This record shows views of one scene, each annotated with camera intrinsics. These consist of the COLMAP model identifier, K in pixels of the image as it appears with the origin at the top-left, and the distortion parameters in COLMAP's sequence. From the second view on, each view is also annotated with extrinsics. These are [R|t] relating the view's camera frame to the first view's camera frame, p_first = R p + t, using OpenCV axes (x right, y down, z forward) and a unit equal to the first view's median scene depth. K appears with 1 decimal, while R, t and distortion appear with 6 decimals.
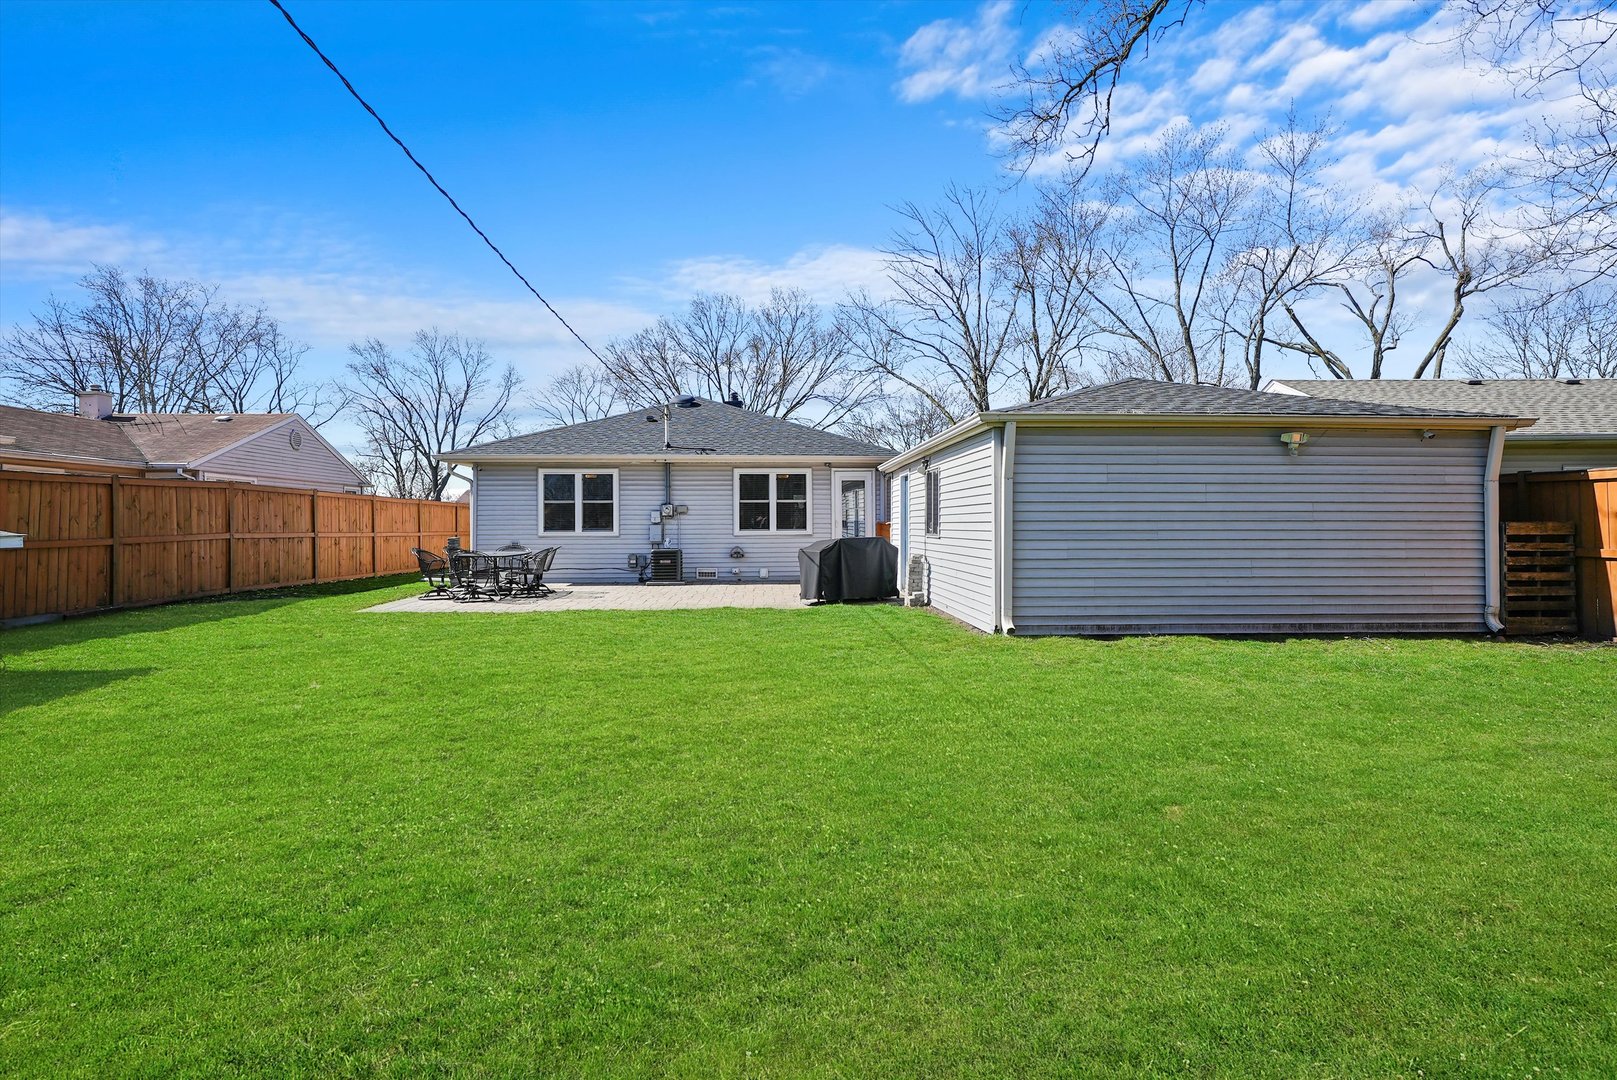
lens RADIAL K [[768.1, 0, 813.1], [0, 768.1, 526.9], [0, 0, 1]] dist [-0.000790, -0.000190]
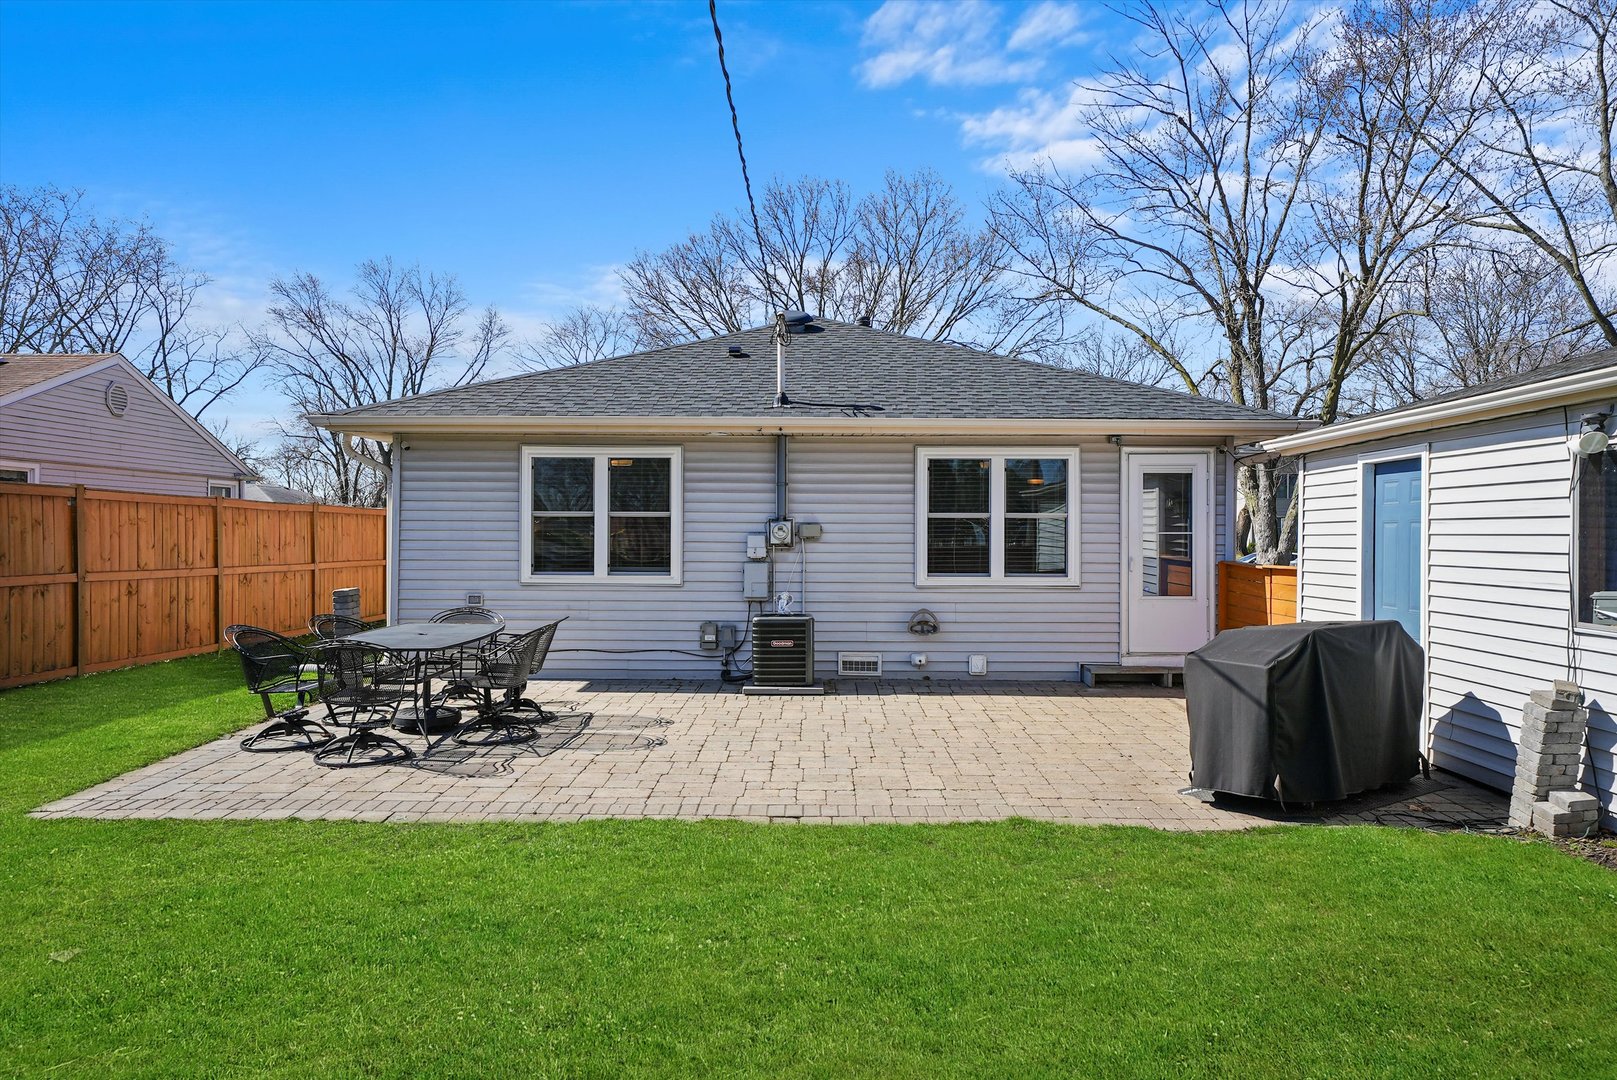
lens RADIAL K [[1049.6, 0, 808.5], [0, 1049.6, 540.0], [0, 0, 1]] dist [0.004902, 0.001938]
pose [[0.996540, 0.009867, -0.082529, -0.116587], [-0.009664, 0.999949, 0.002855, -0.019085], [0.082553, -0.002048, 0.996585, 0.338718]]
